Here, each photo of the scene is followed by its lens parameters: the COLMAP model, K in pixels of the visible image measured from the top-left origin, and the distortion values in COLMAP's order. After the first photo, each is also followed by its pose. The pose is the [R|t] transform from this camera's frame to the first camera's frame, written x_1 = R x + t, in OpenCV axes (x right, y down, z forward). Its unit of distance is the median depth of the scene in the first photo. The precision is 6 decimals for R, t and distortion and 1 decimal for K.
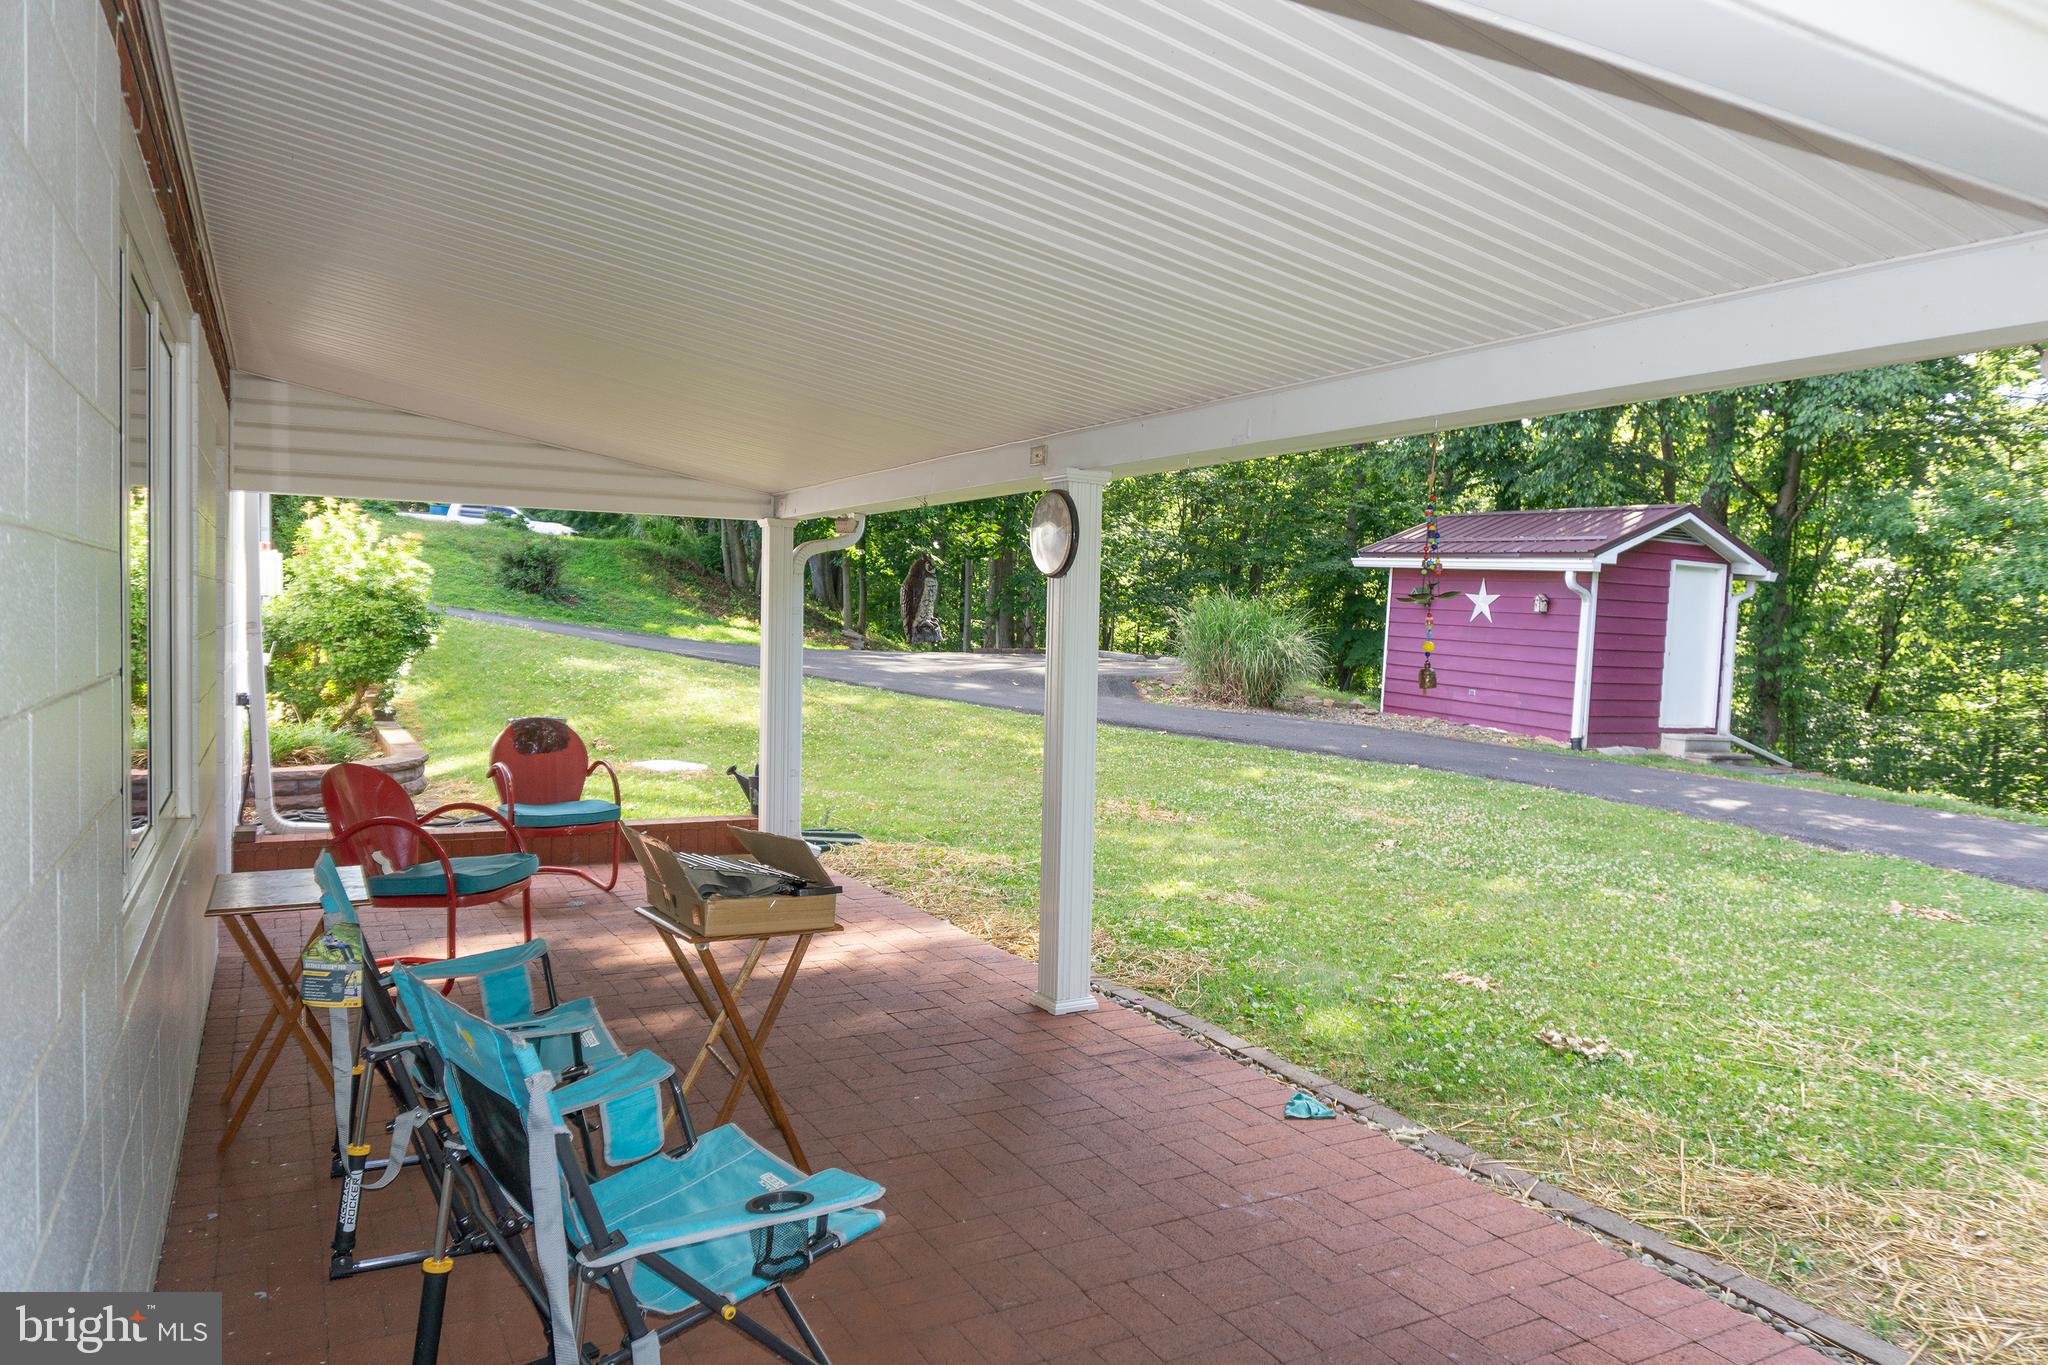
lens RADIAL K [[1378.4, 0, 1024.0], [0, 1378.4, 682.5], [0, 0, 1]] dist [-0.008966, -0.003379]
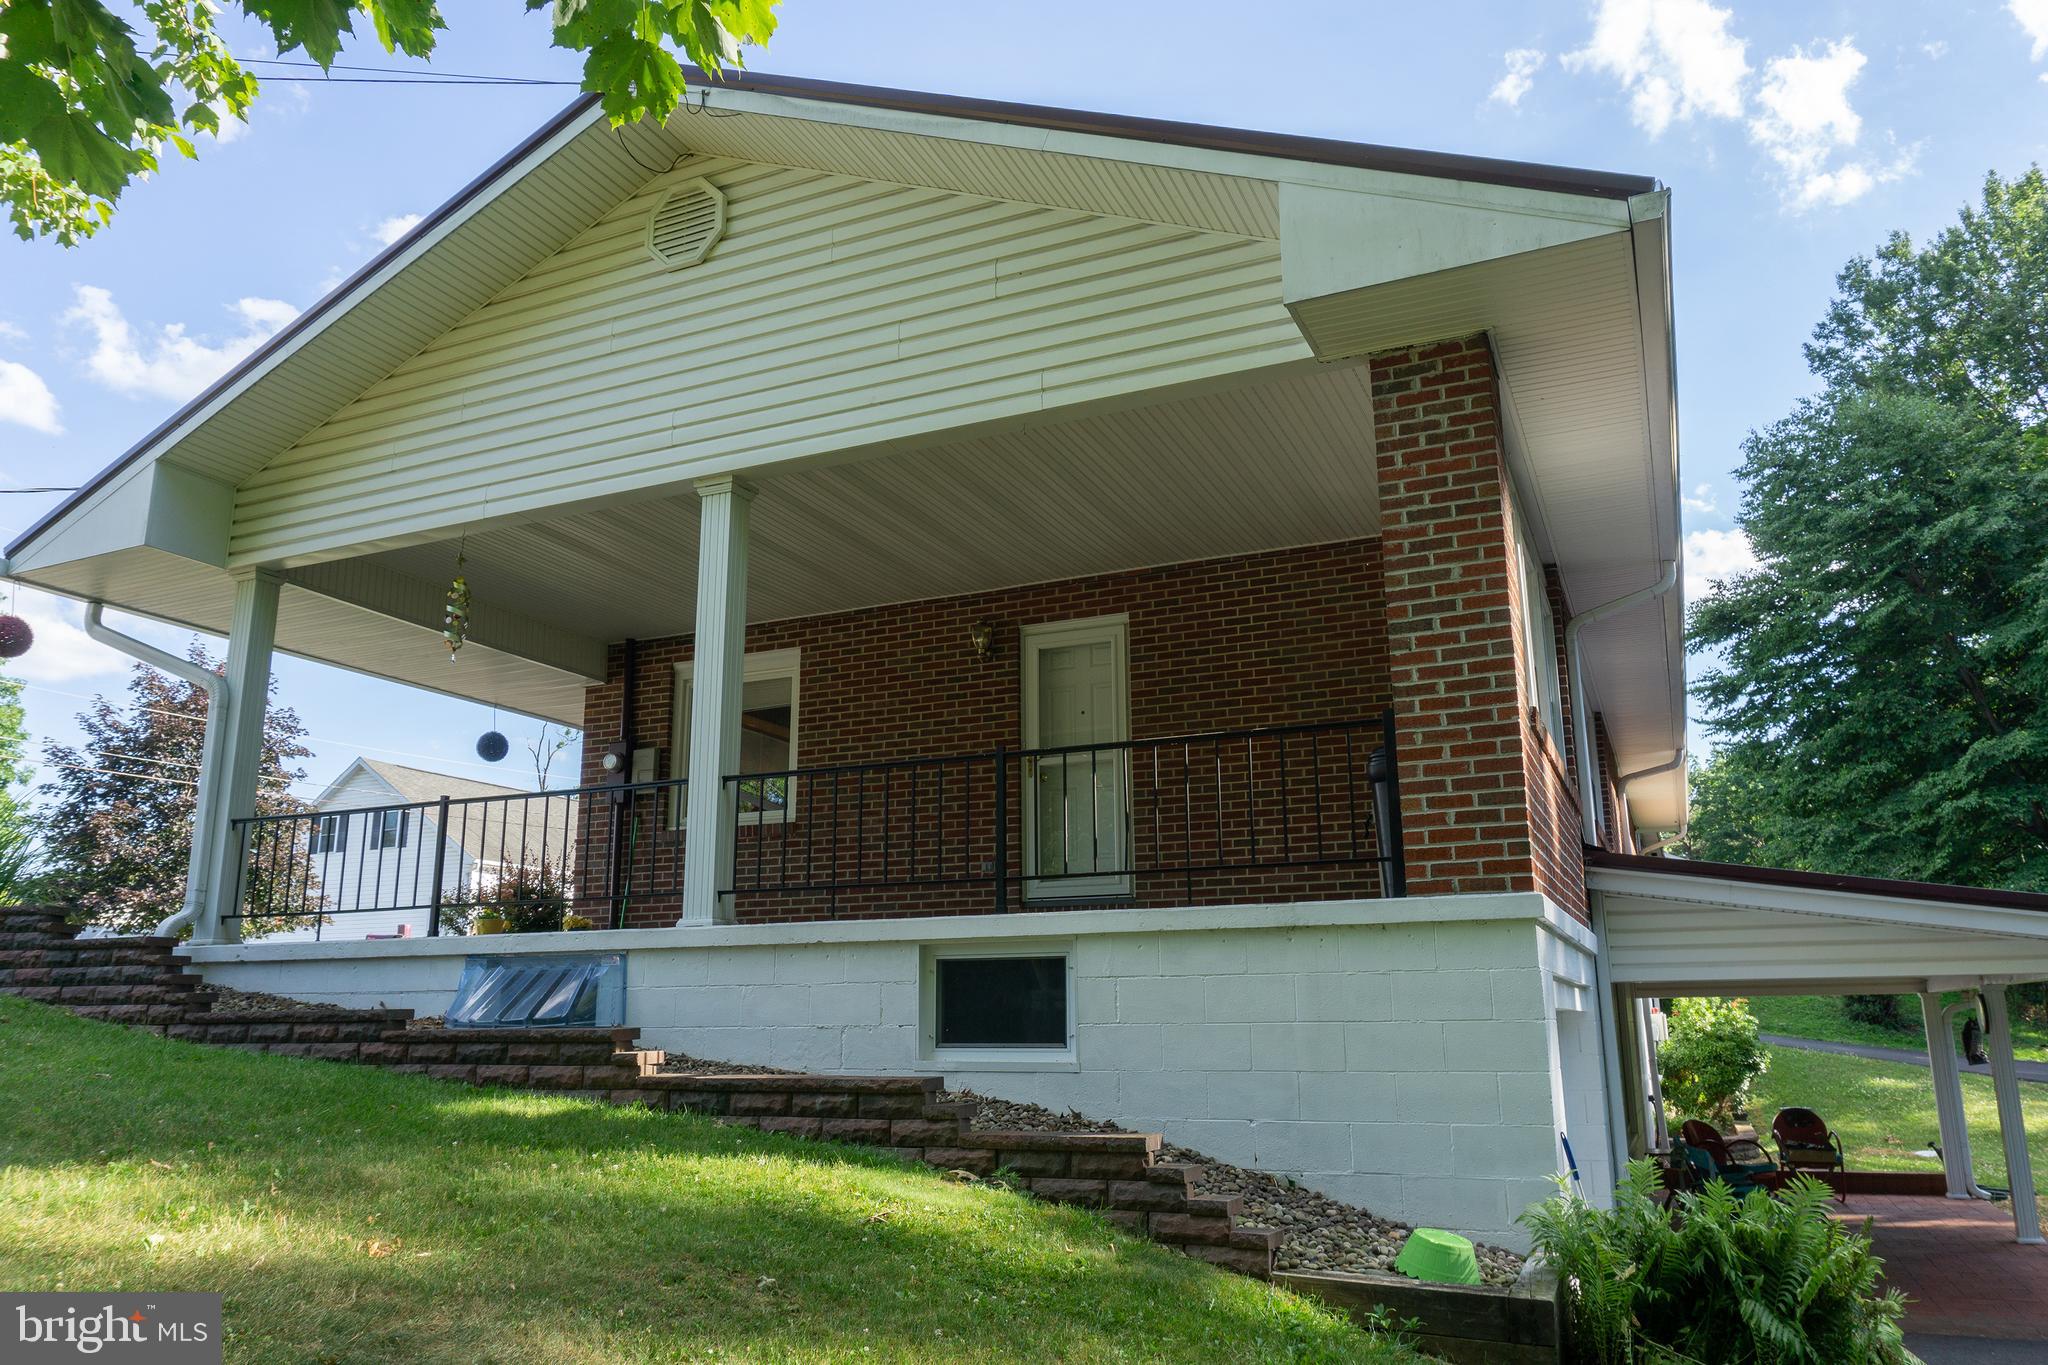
lens RADIAL K [[1431.0, 0, 1024.0], [0, 1431.0, 682.5], [0, 0, 1]] dist [-0.024358, -0.002464]
pose [[0.606254, -0.216413, -0.765259, 0.401079], [-0.015760, 0.958803, -0.283633, 0.021986], [0.795115, 0.184014, 0.577868, -0.700422]]
